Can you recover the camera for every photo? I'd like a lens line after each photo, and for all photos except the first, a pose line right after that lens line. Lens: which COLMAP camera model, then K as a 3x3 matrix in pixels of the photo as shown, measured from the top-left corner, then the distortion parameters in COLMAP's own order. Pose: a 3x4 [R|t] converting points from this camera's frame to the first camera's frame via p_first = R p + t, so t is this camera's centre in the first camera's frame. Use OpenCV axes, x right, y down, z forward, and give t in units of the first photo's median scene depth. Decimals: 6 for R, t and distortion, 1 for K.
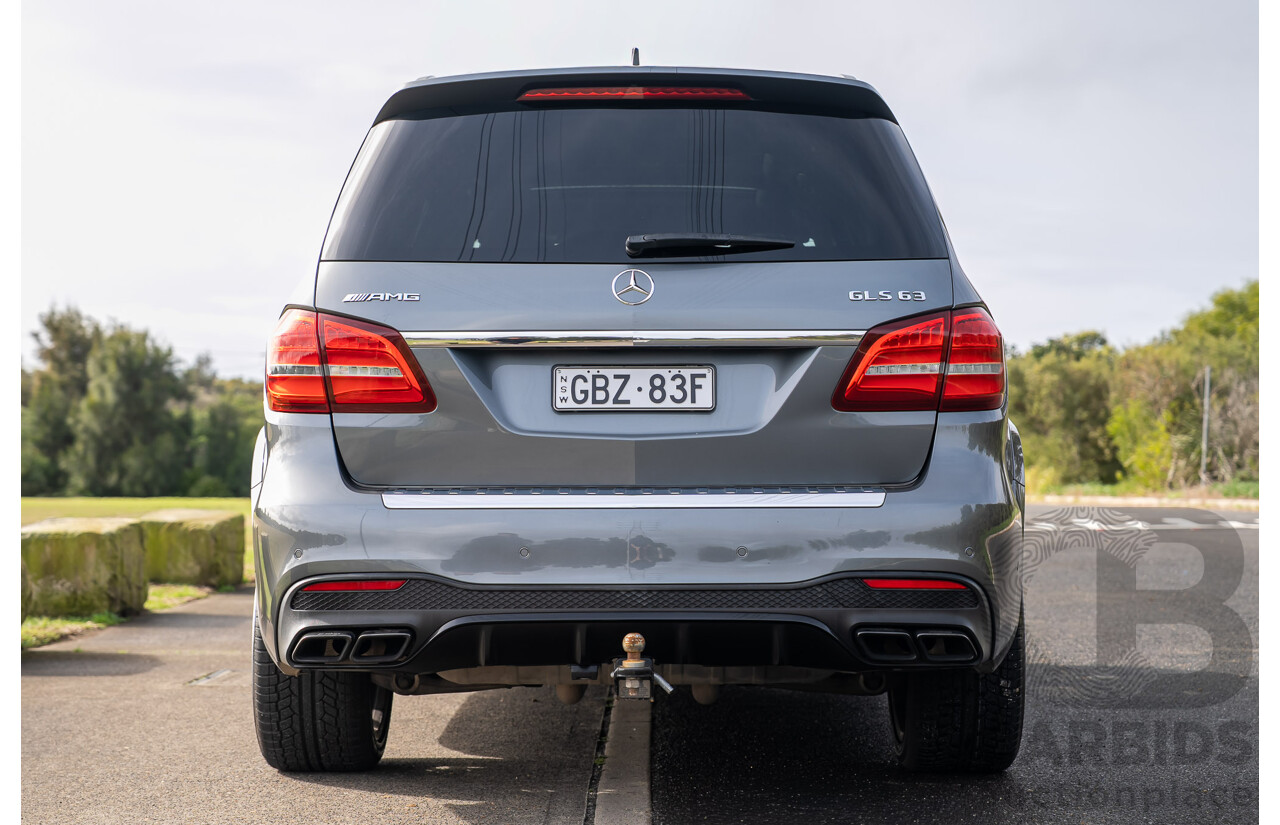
lens RADIAL K [[2815.2, 0, 659.9], [0, 2815.2, 409.5], [0, 0, 1]] dist [0.248902, -0.033932]
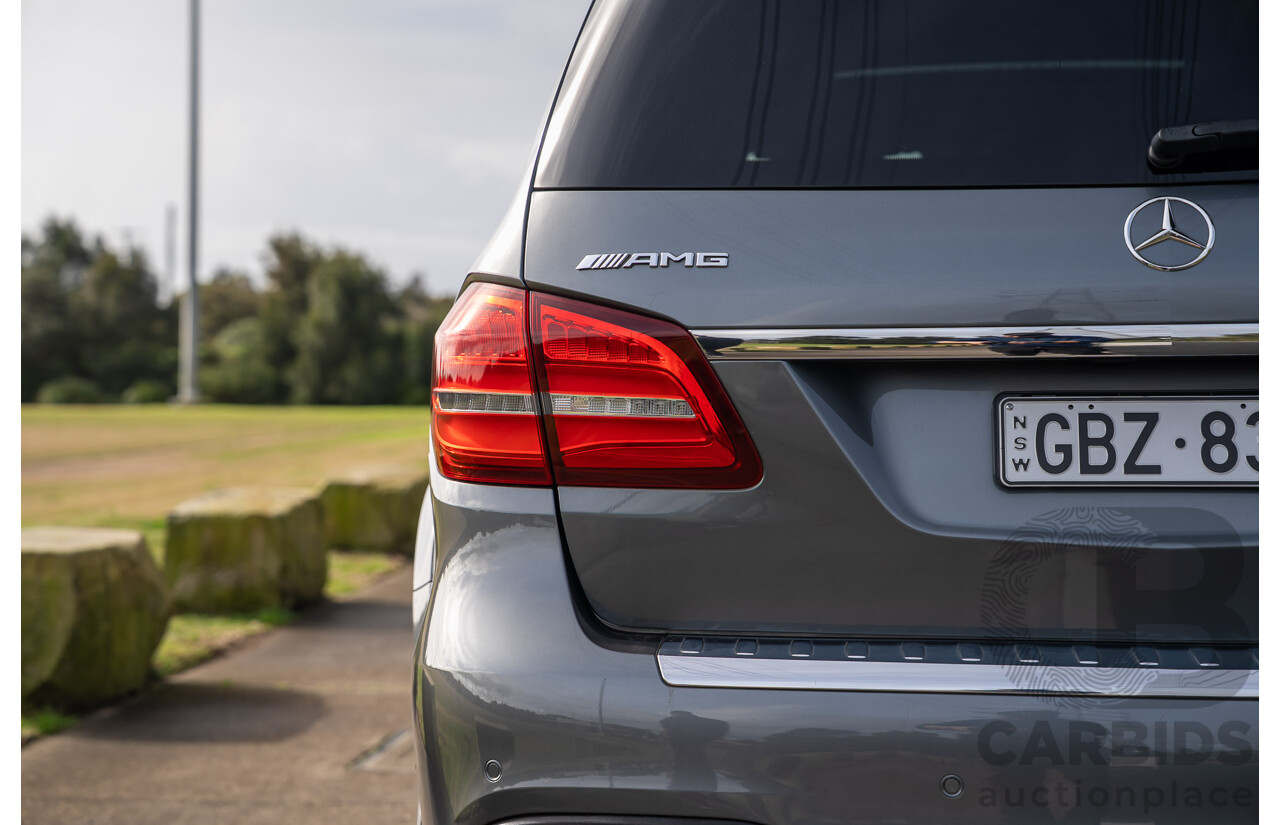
lens RADIAL K [[2453.5, 0, 637.5], [0, 2453.5, 377.4], [0, 0, 1]] dist [0.367745, -0.048797]
pose [[0.997314, -0.003773, -0.073143, -0.068998], [0.005697, 0.999643, 0.026106, -0.030276], [0.073019, -0.026453, 0.996980, 0.558583]]
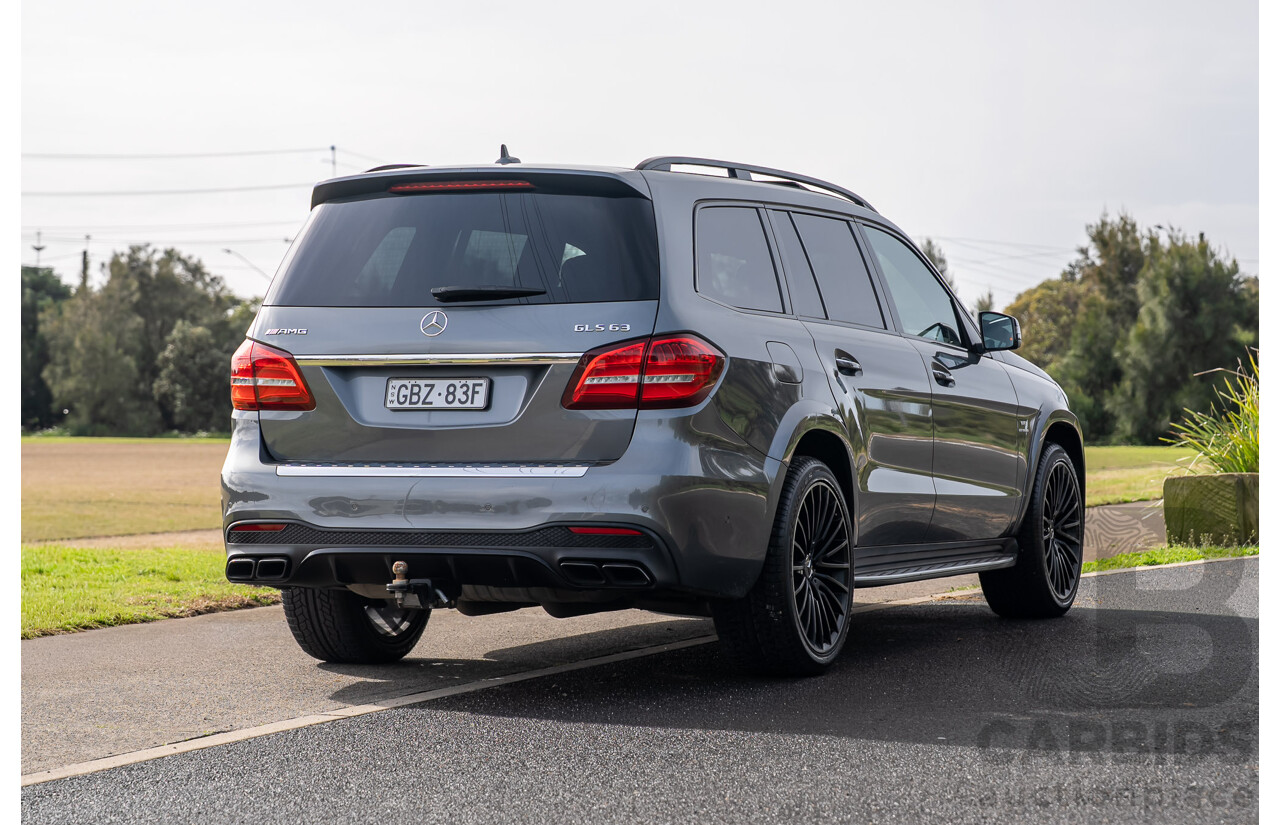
lens RADIAL K [[3902.7, 0, 640.0], [0, 3902.7, 412.5], [0, 0, 1]] dist [0.165468, 0.383268]
pose [[0.917496, 0.000798, -0.397745, 0.878396], [0.008871, 0.999708, 0.022469, -0.041713], [0.397647, -0.024144, 0.917221, -0.791211]]
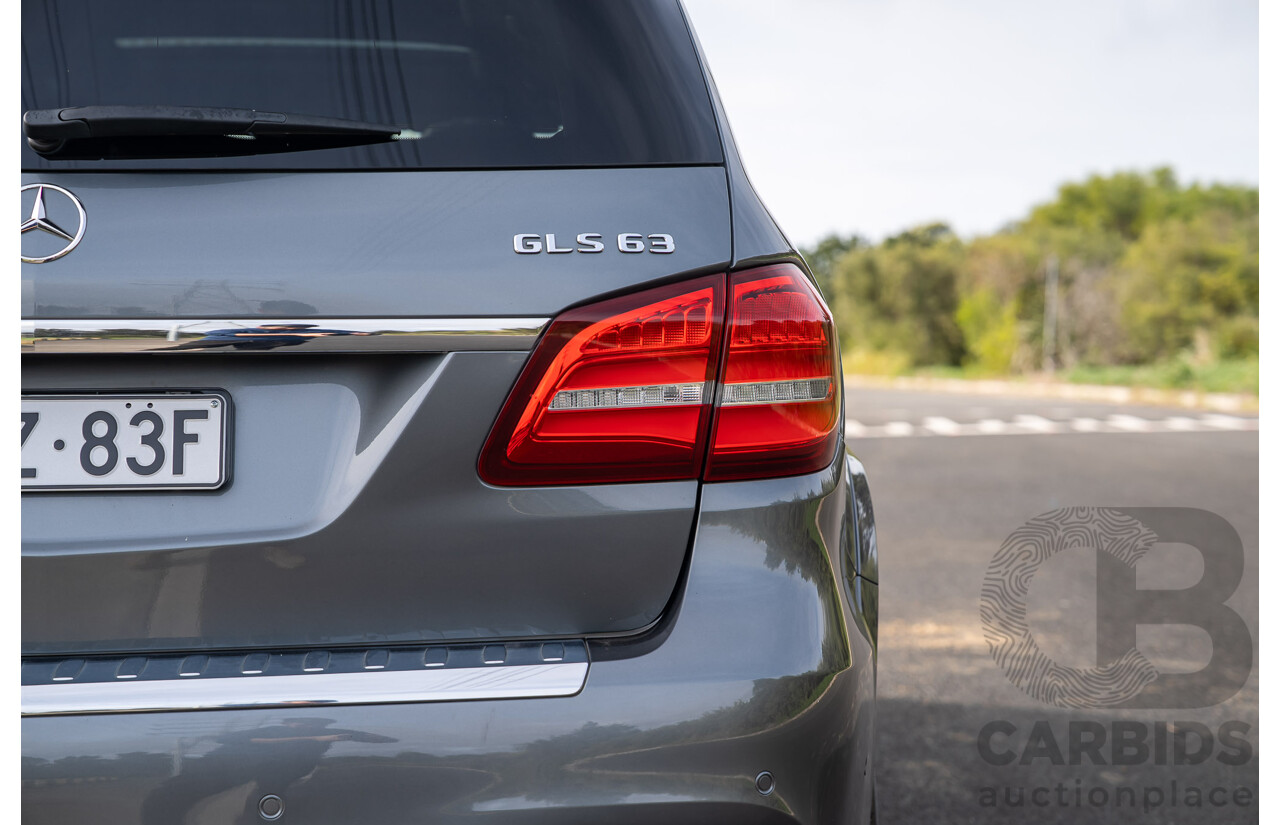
lens RADIAL K [[2637.4, 0, 640.0], [0, 2637.4, 412.5], [0, 0, 1]] dist [0.445864, -0.083964]
pose [[0.999222, -0.007541, 0.038716, 0.070829], [0.005854, 0.999035, 0.043519, -0.031098], [-0.039006, -0.043259, 0.998302, 0.550885]]
